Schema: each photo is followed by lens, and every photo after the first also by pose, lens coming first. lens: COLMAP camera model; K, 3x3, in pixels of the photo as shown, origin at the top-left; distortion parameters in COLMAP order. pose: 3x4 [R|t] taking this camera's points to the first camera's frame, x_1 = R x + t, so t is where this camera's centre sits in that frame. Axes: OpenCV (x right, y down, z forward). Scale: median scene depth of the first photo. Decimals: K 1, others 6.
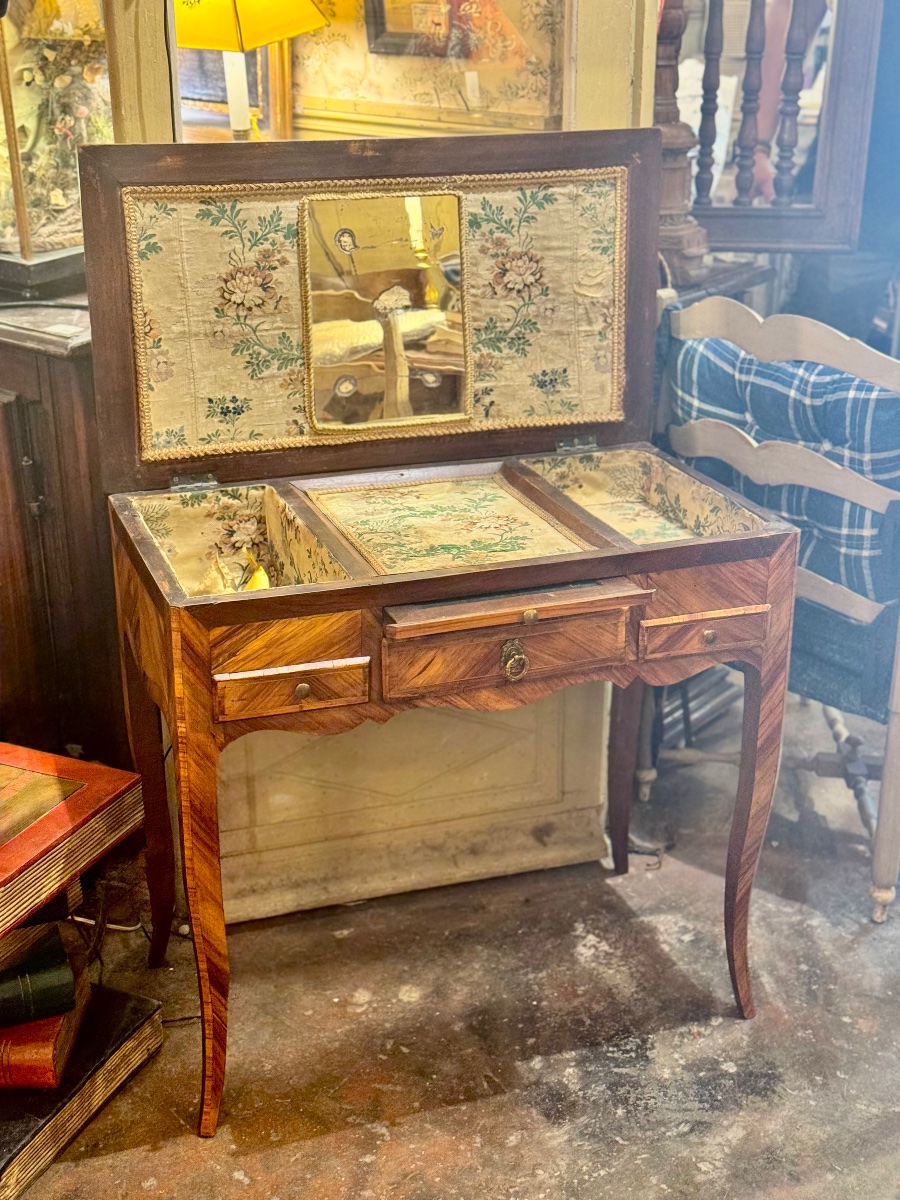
lens RADIAL K [[1711.3, 0, 450.0], [0, 1711.3, 600.0], [0, 0, 1]] dist [0.160508, -0.012913]
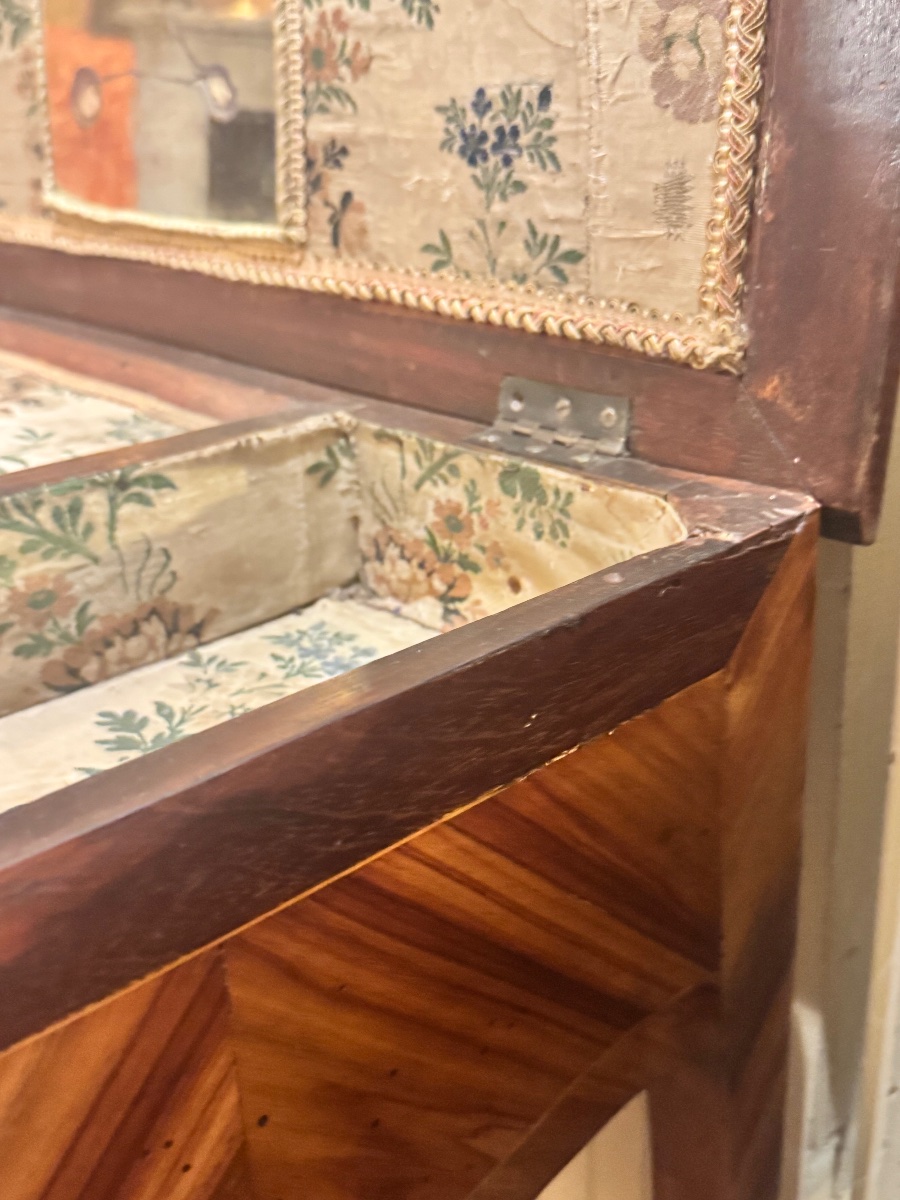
lens RADIAL K [[1250.2, 0, 450.0], [0, 1250.2, 600.0], [0, 0, 1]] dist [0.159922, -0.448145]
pose [[0.390982, 0.334678, -0.857393, 0.238061], [-0.299020, 0.927203, 0.225571, -0.106106], [0.870471, 0.168184, 0.462595, 0.932776]]
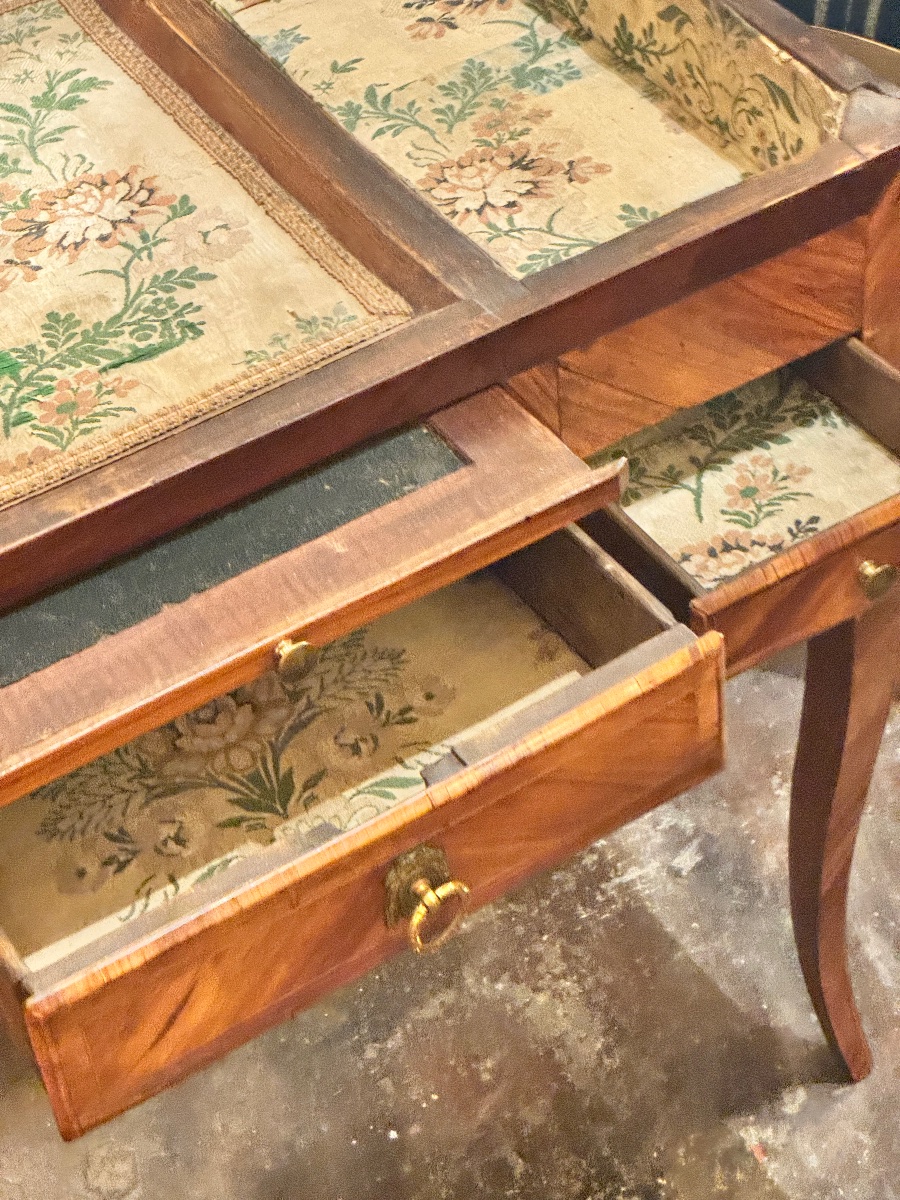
lens RADIAL K [[2722.7, 0, 450.0], [0, 2722.7, 600.0], [0, 0, 1]] dist [0.169458, 0.086686]
pose [[0.976155, -0.199243, 0.086158, 0.030198], [0.151576, 0.909750, 0.386496, -0.166006], [-0.155389, -0.364220, 0.918258, 0.401444]]
